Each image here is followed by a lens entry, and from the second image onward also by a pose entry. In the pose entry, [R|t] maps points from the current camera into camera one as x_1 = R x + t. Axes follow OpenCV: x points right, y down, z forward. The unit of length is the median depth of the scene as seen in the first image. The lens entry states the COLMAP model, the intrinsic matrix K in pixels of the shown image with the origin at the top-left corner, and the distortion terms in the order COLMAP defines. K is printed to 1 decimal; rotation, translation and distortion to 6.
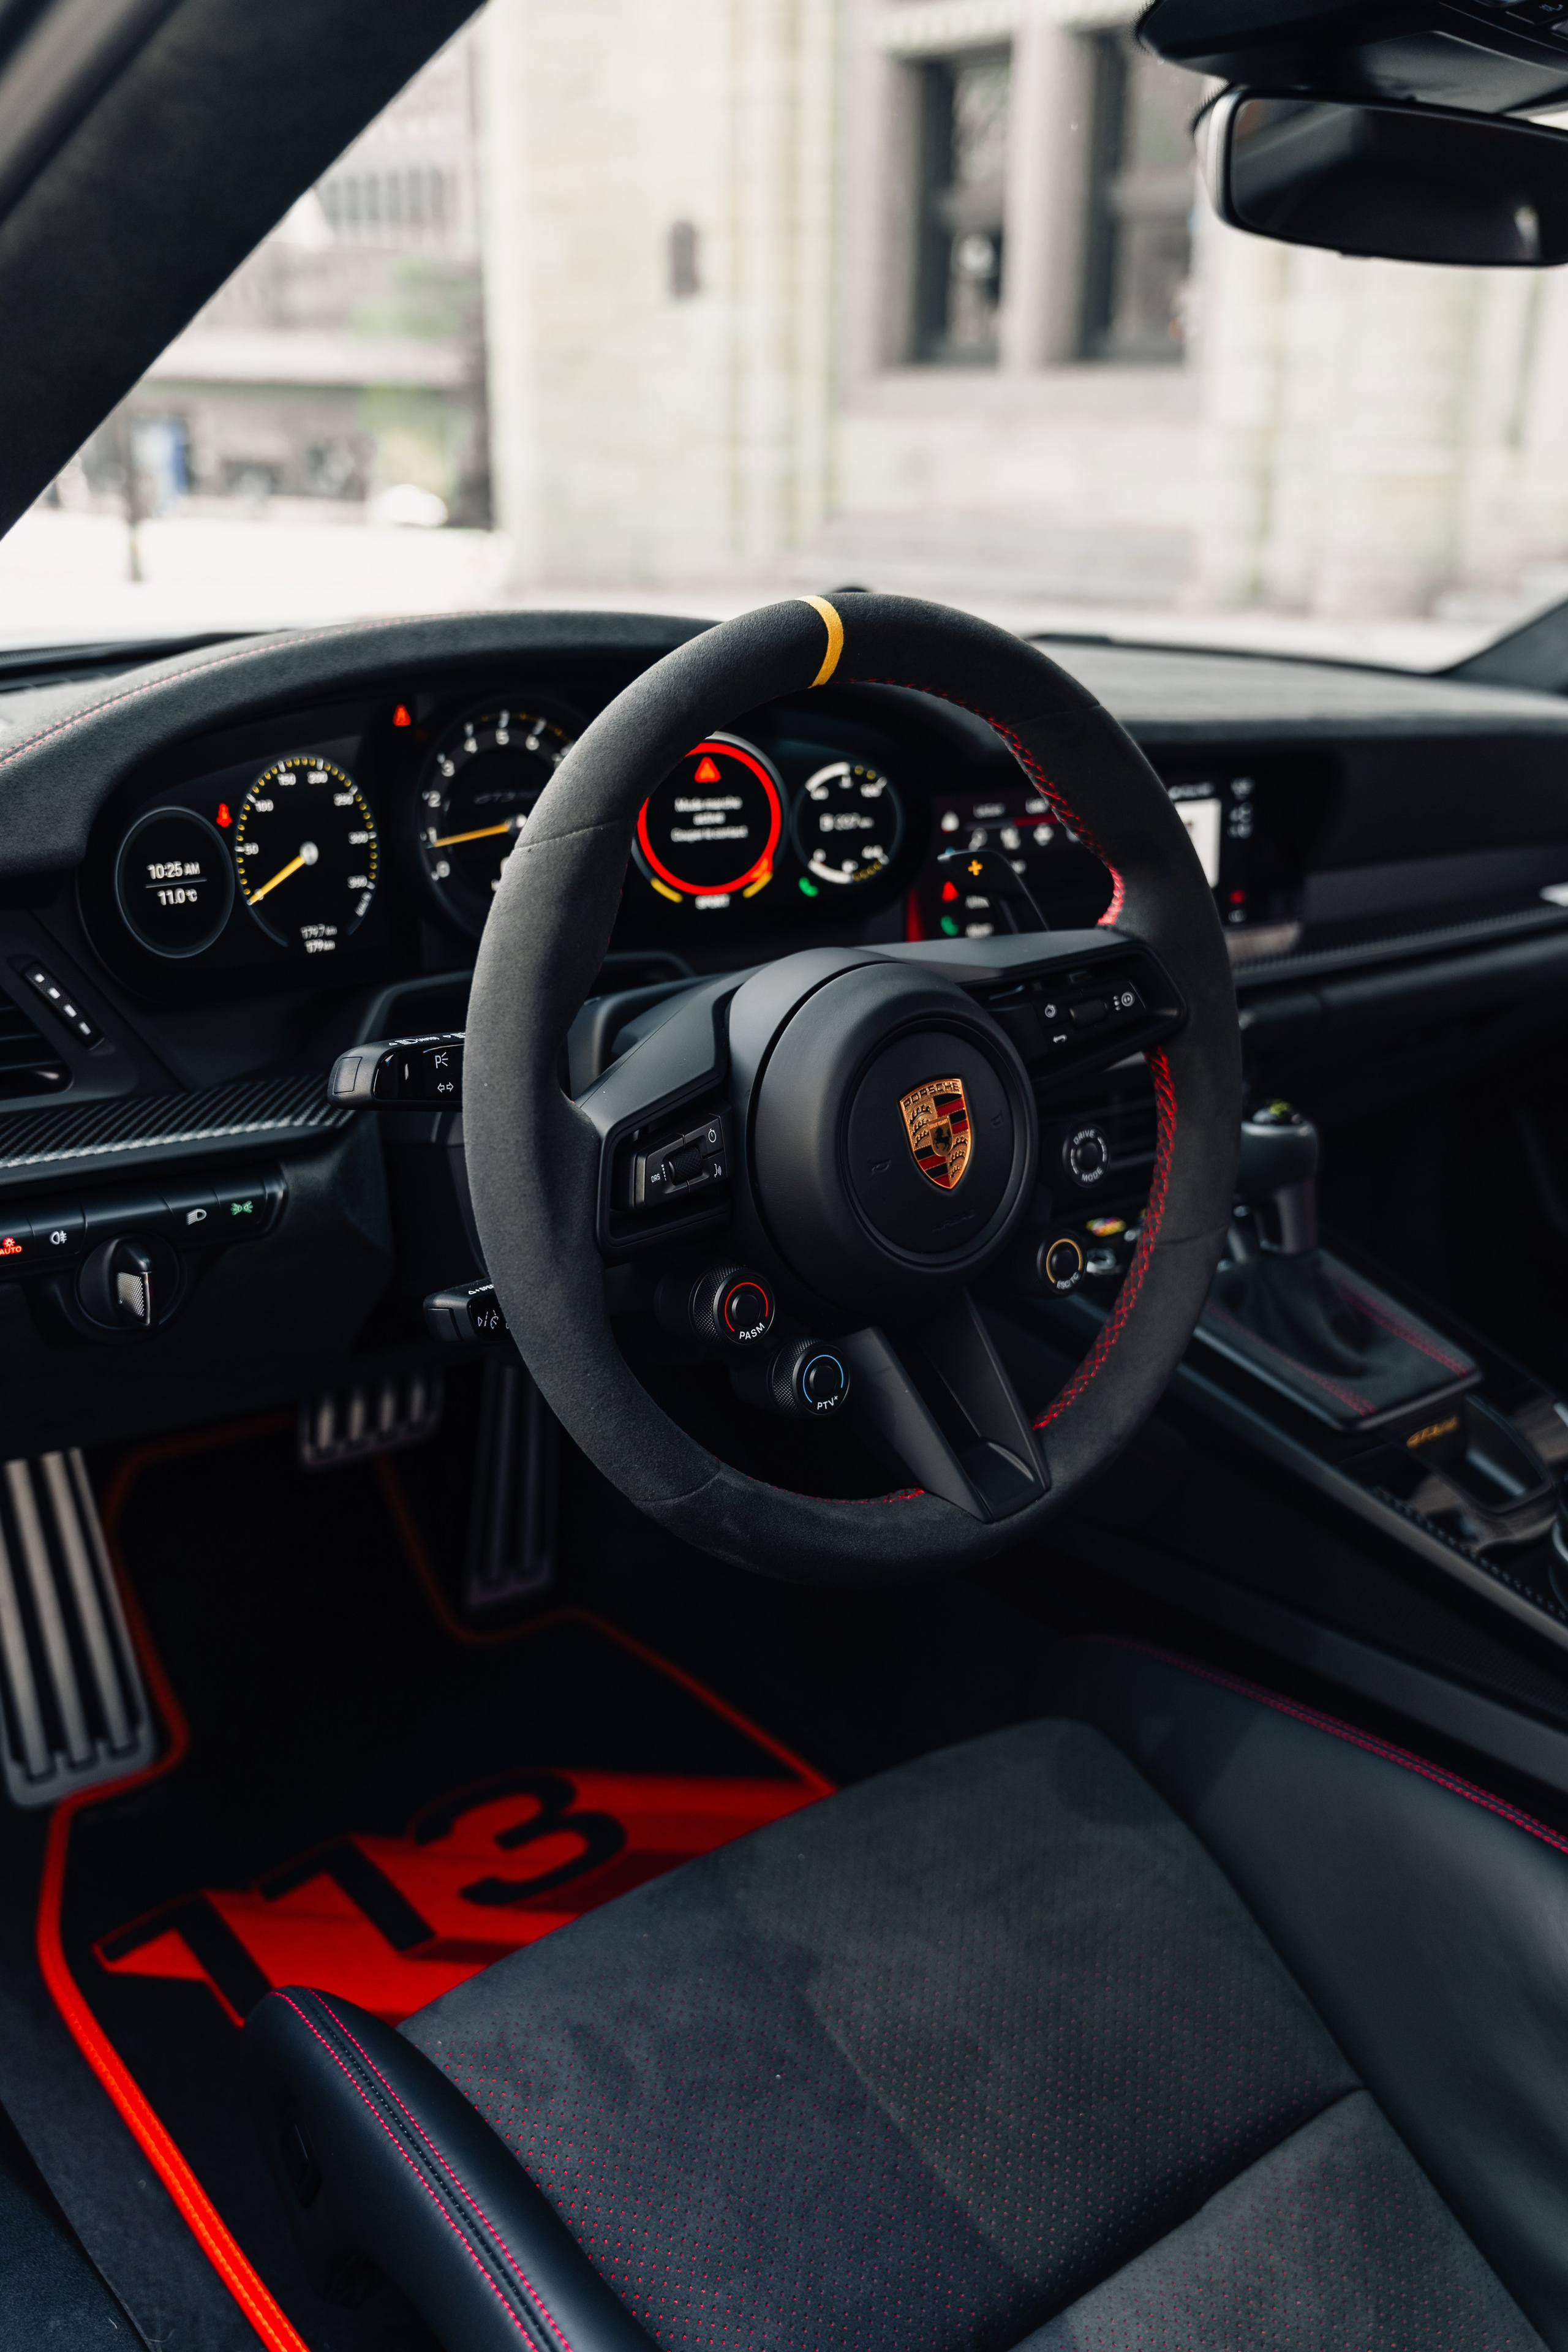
lens RADIAL K [[1934.0, 0, 788.0], [0, 1934.0, 1177.3], [0, 0, 1]] dist [-0.003600, -0.010861]
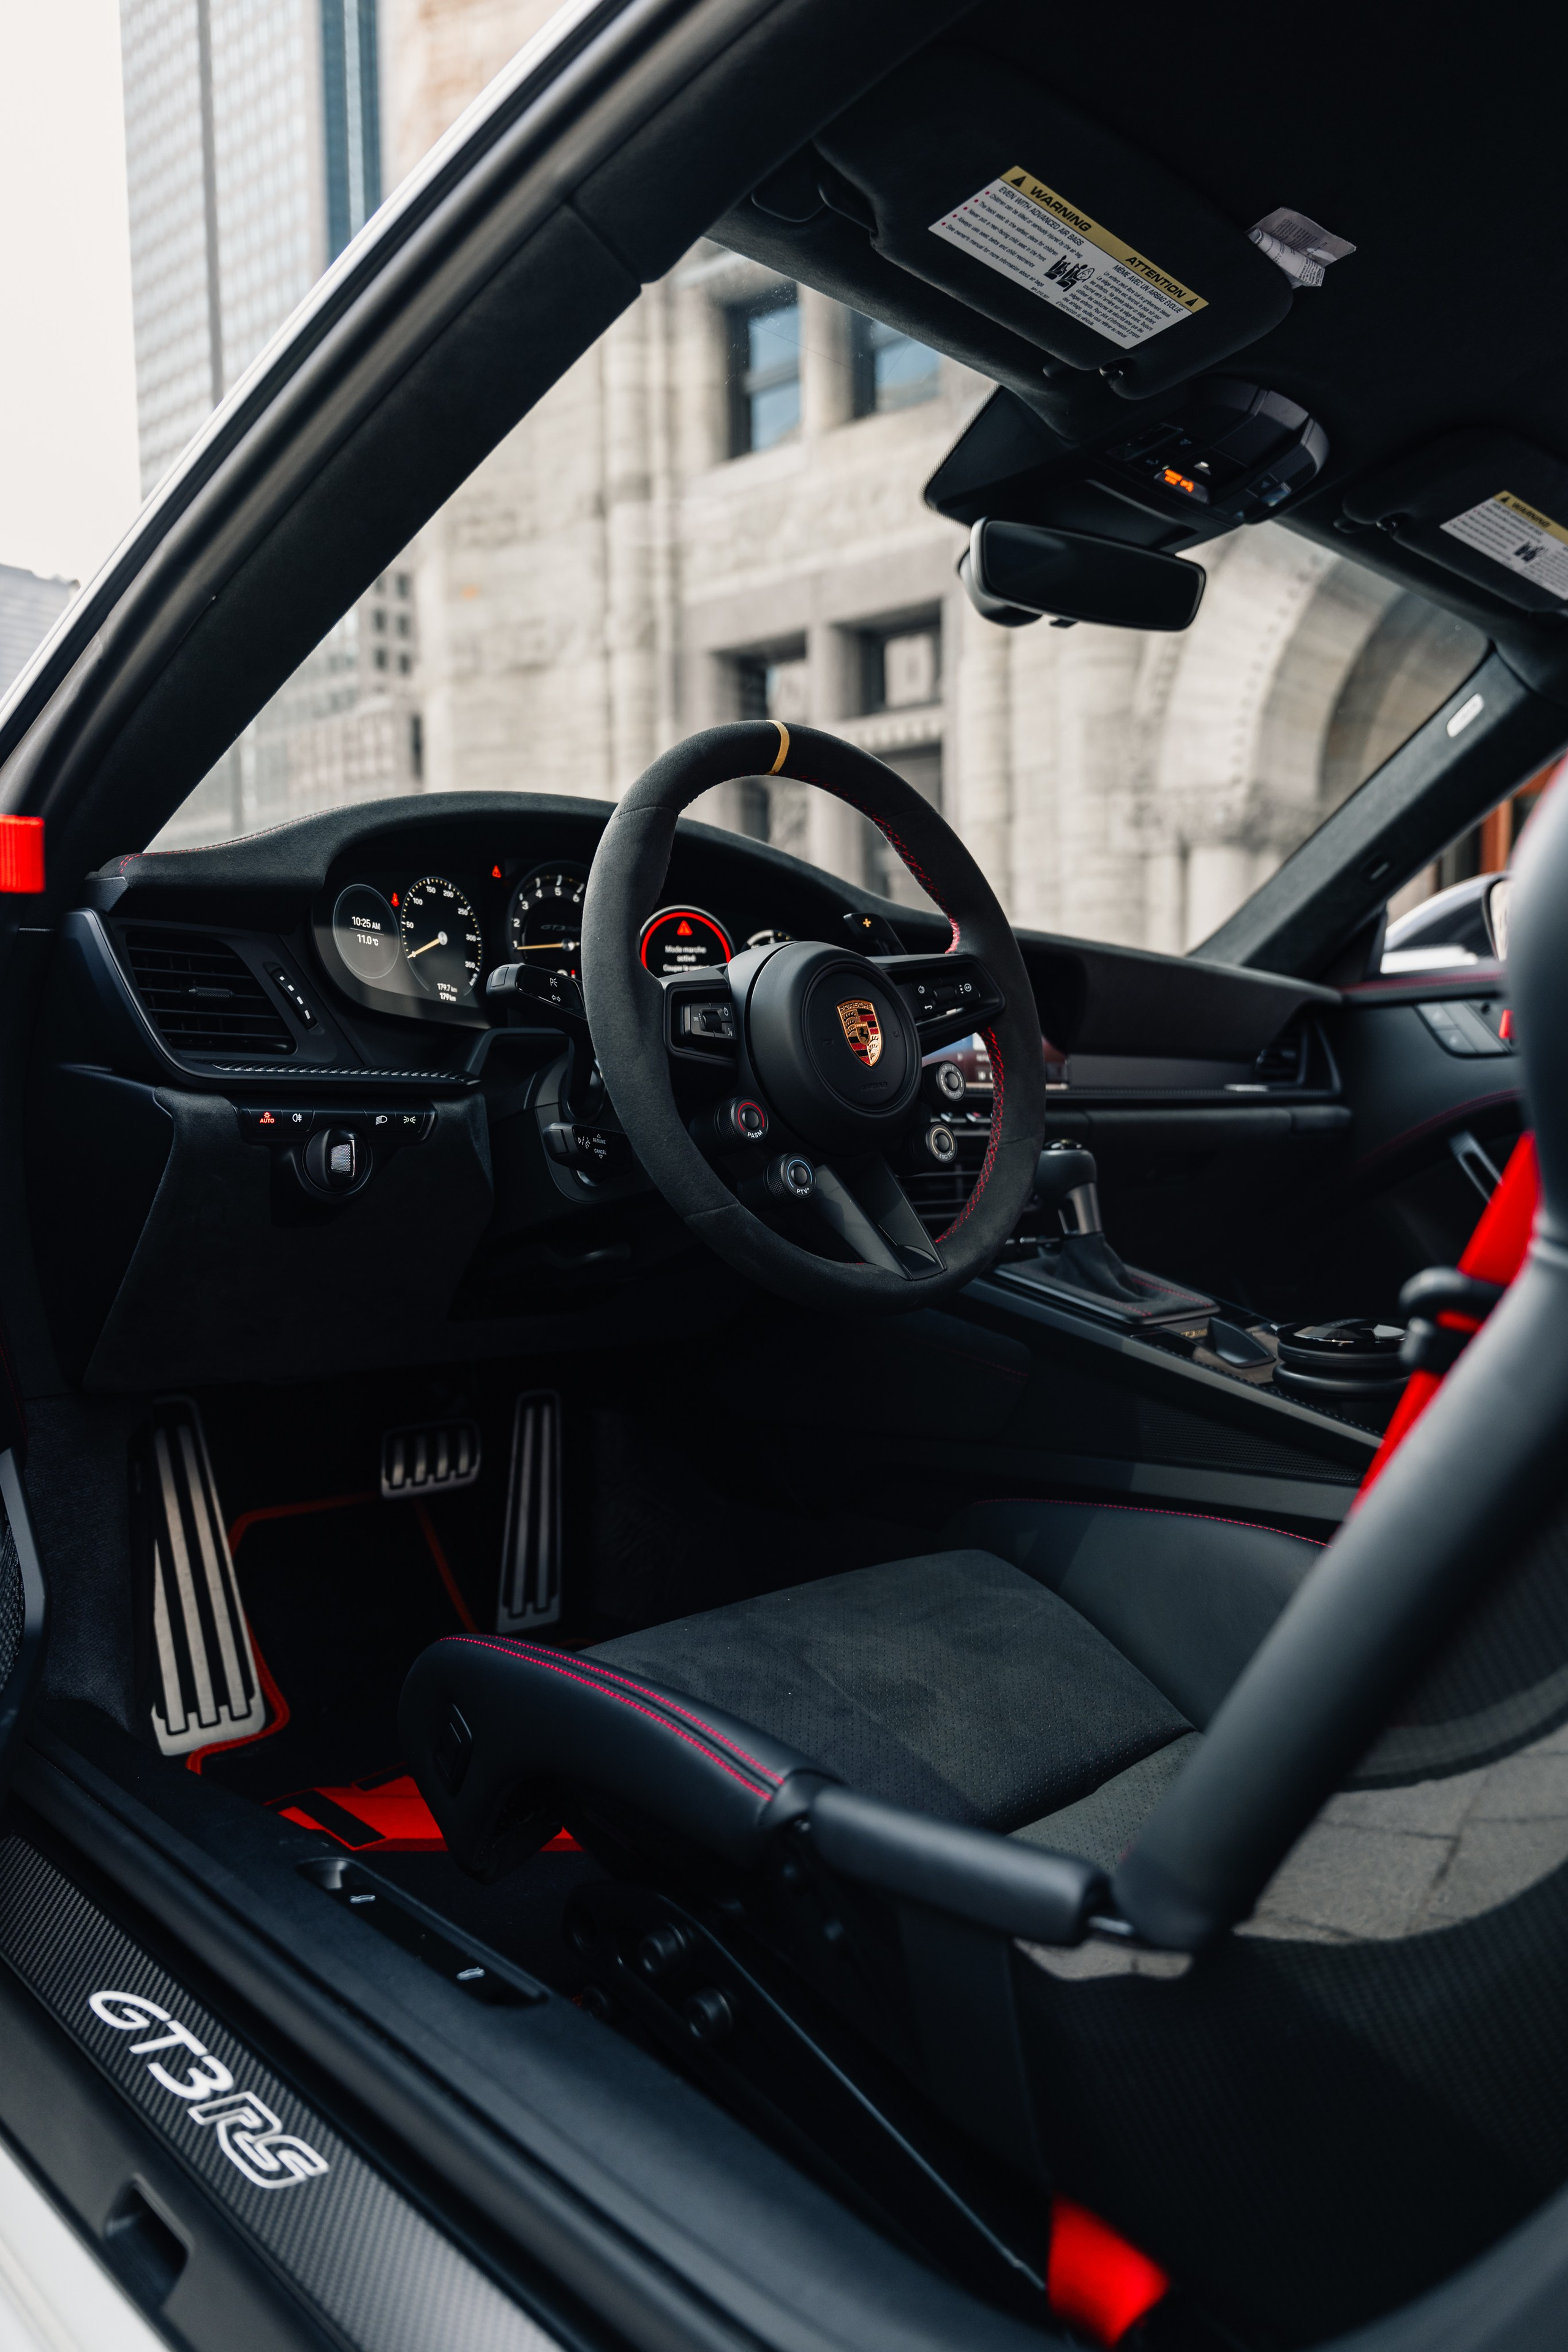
lens RADIAL K [[1536.7, 0, 779.9], [0, 1536.7, 1186.1], [0, 0, 1]] dist [-0.003153, -0.004136]
pose [[0.996244, -0.034229, 0.079532, -0.081296], [0.054158, 0.963017, -0.263941, 0.369073], [-0.067556, 0.267257, 0.961254, -0.160945]]
